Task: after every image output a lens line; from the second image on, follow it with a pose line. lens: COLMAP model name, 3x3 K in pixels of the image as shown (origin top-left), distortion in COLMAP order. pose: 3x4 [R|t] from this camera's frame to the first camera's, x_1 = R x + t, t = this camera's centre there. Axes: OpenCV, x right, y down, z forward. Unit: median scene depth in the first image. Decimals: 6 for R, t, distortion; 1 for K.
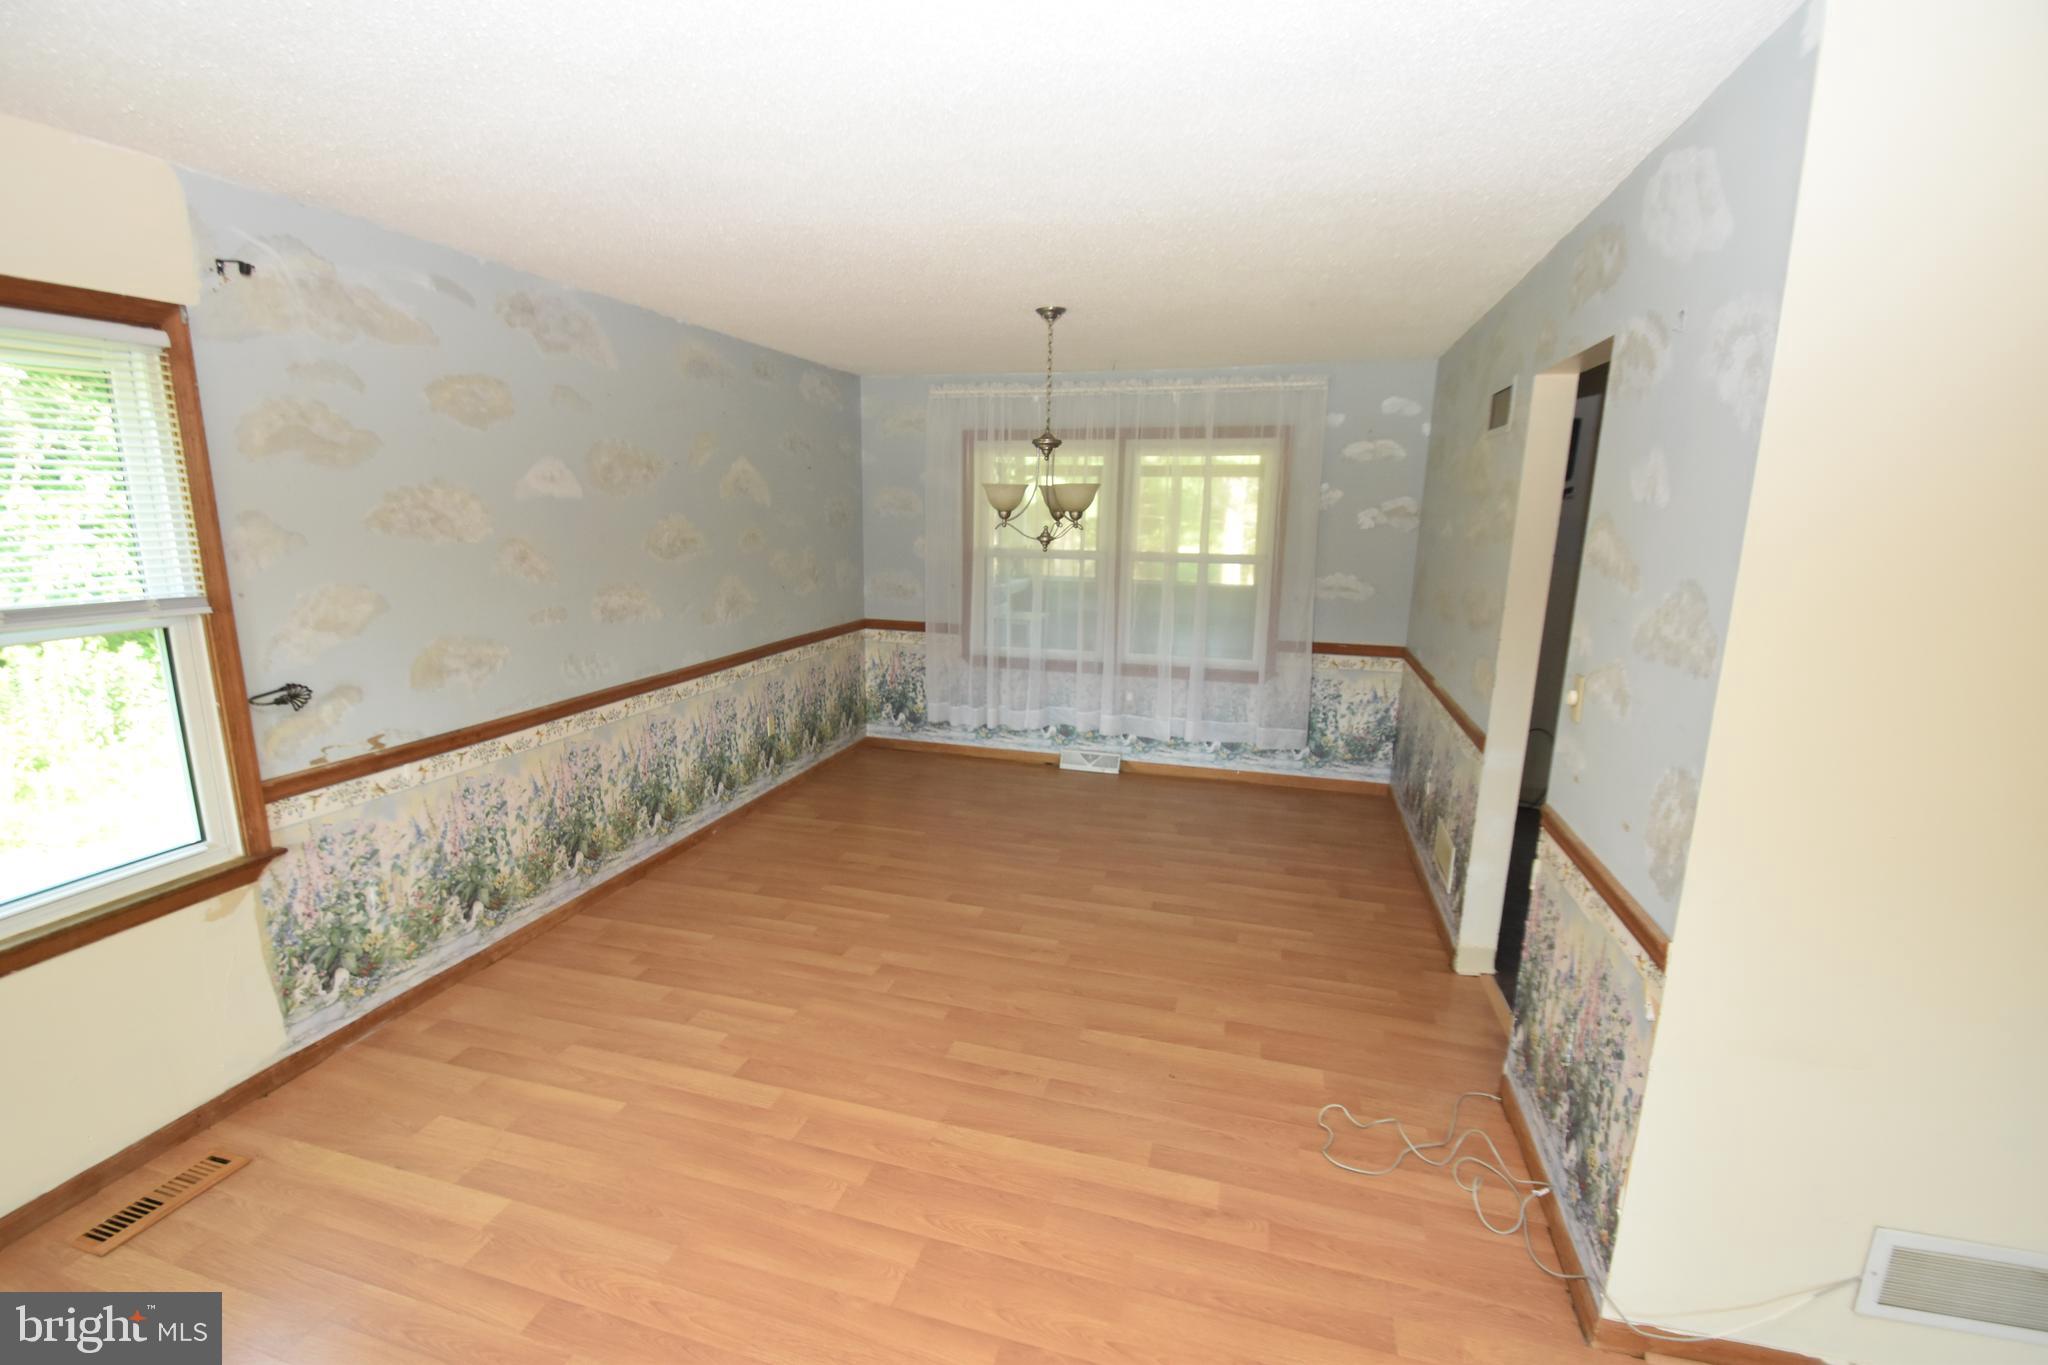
lens RADIAL K [[953.8, 0, 970.0], [0, 953.8, 721.2], [0, 0, 1]] dist [0.007159, -0.000602]
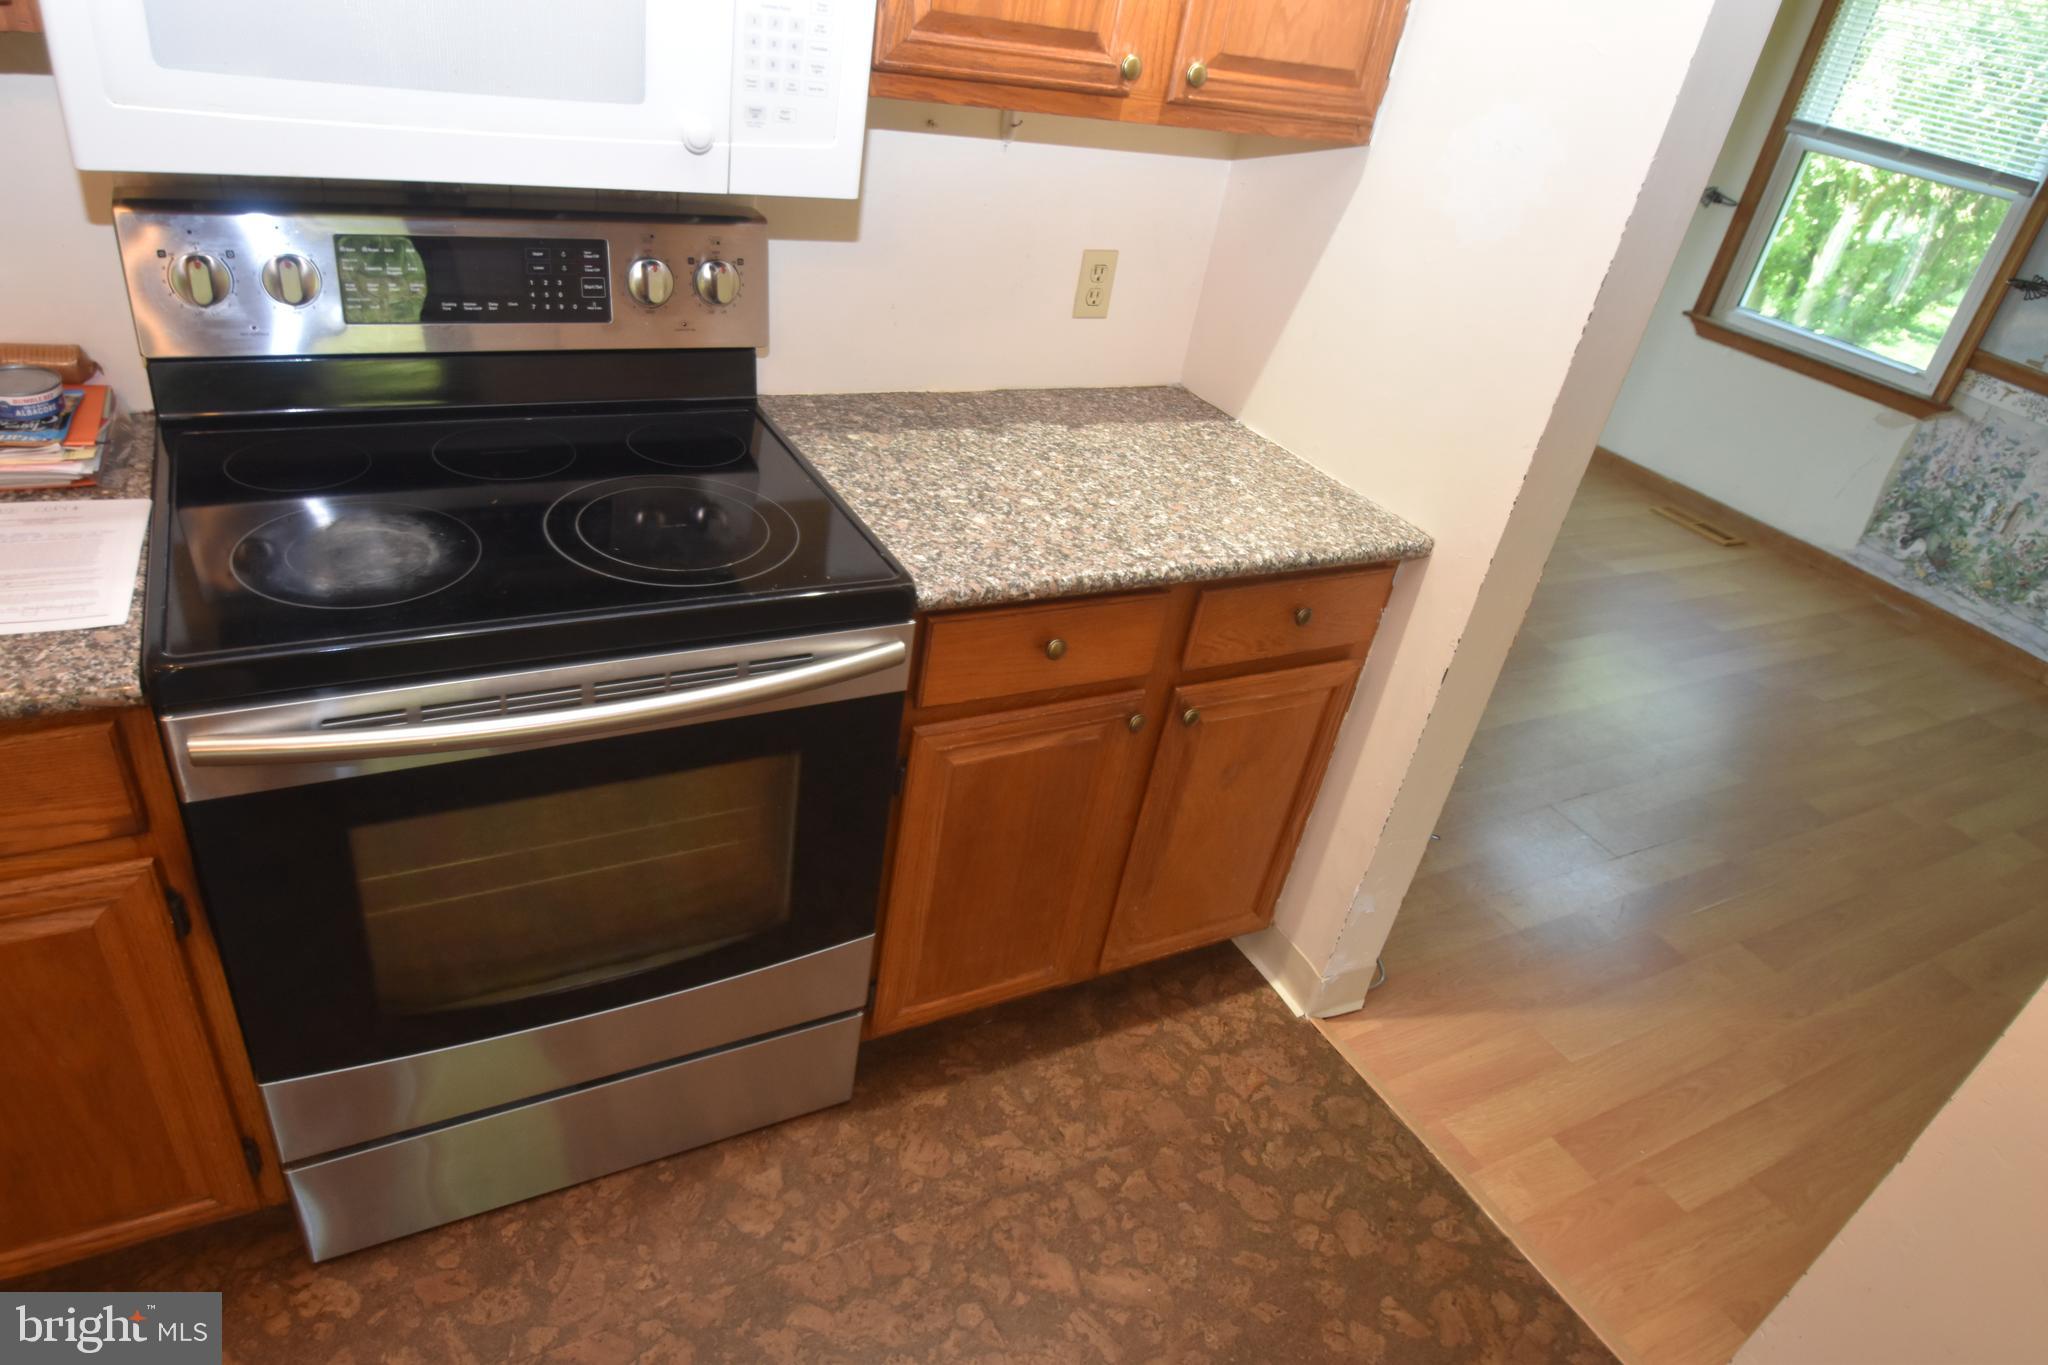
lens RADIAL K [[1254.5, 0, 995.1], [0, 1254.5, 721.2], [0, 0, 1]] dist [-0.021834, -0.009891]
pose [[-0.688548, 0.303884, -0.658449, 1.146489], [-0.300767, 0.706529, 0.640590, -0.200946], [0.659879, 0.639117, -0.395081, 0.987459]]
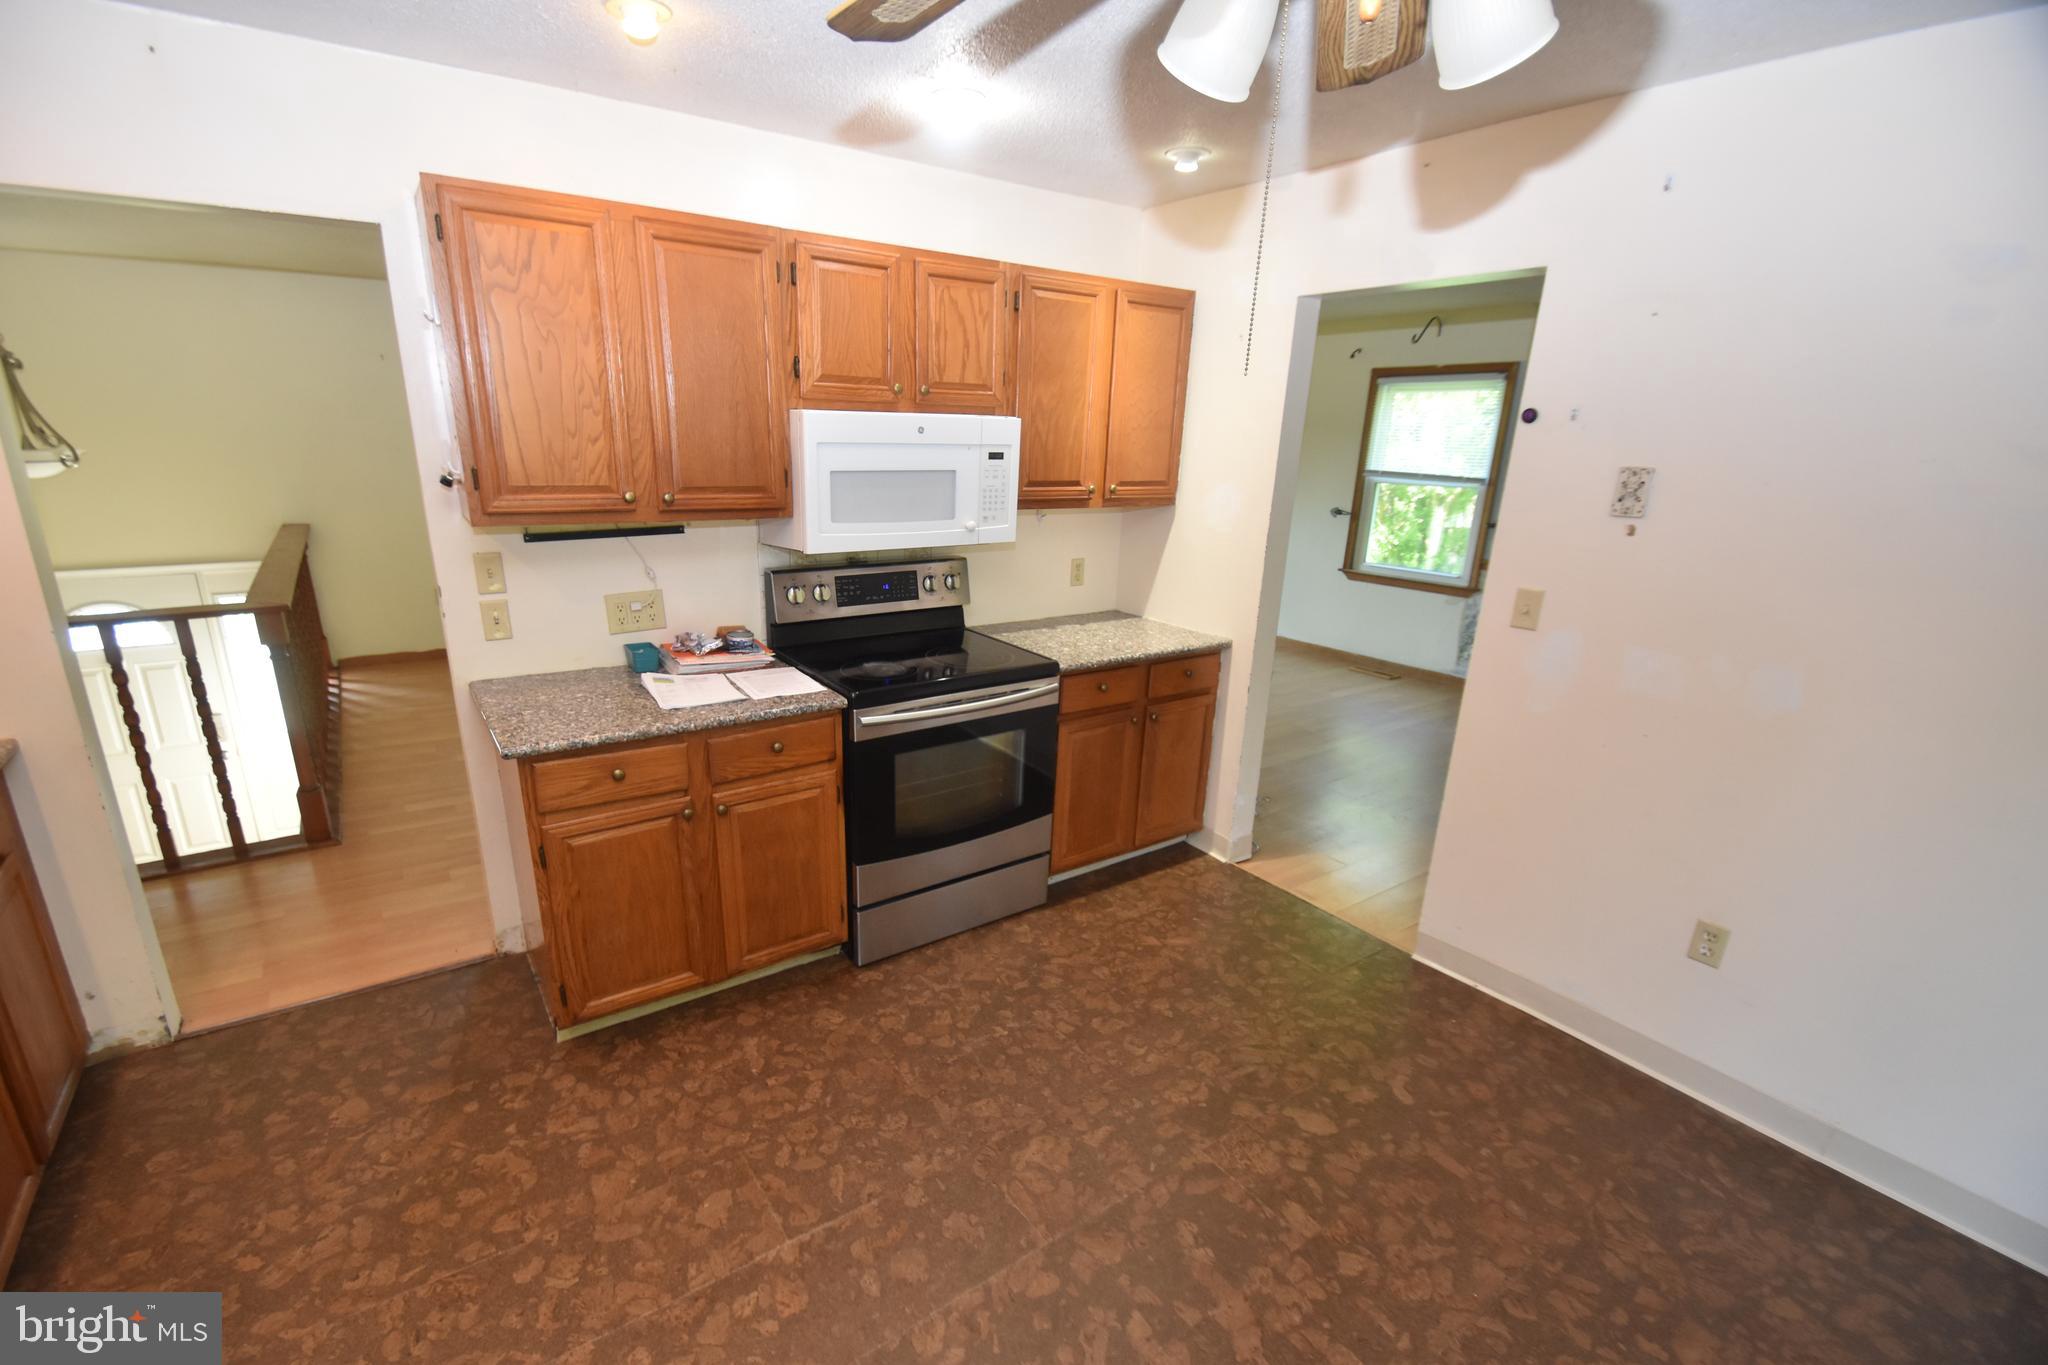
lens RADIAL K [[890.9, 0, 1002.9], [0, 890.9, 701.9], [0, 0, 1]] dist [-0.004464, -0.006910]
pose [[-0.601097, 0.221038, -0.768001, 1.602070], [-0.204382, 0.886516, 0.415112, -0.271082], [0.772600, 0.406488, -0.487706, 1.178852]]
